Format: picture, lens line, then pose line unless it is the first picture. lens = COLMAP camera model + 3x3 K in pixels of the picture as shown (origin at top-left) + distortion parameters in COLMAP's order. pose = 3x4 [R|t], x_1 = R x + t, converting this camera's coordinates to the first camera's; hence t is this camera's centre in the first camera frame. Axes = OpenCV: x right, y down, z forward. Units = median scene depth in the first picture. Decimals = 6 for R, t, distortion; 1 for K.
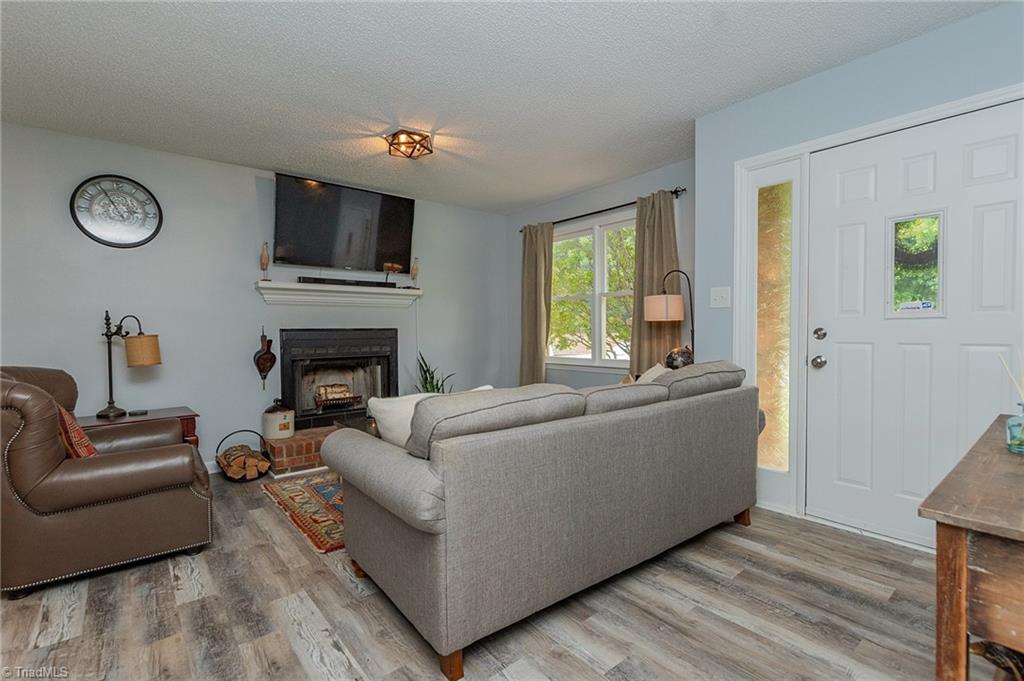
lens RADIAL K [[494.6, 0, 519.6], [0, 494.6, 337.5], [0, 0, 1]] dist [-0.007179, -0.001091]
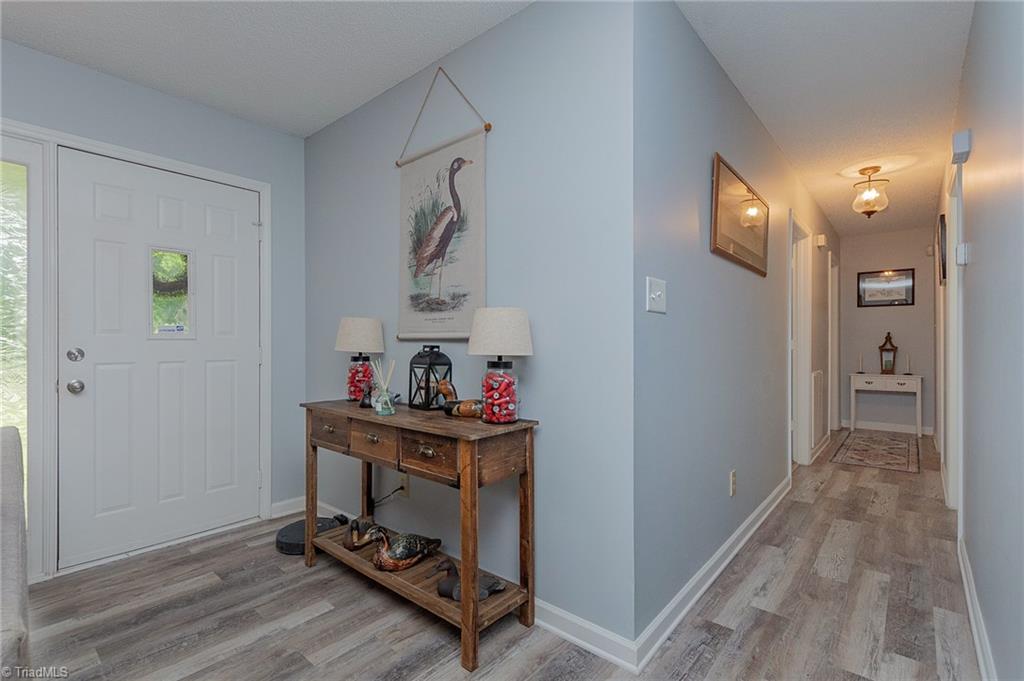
lens RADIAL K [[494.6, 0, 488.4], [0, 494.6, 342.8], [0, 0, 1]] dist [-0.007179, -0.001091]
pose [[-0.175099, 0.008637, 0.984513, -0.455491], [0.030451, 0.999531, -0.003353, -0.004386], [-0.984080, 0.029392, -0.175280, 0.503361]]
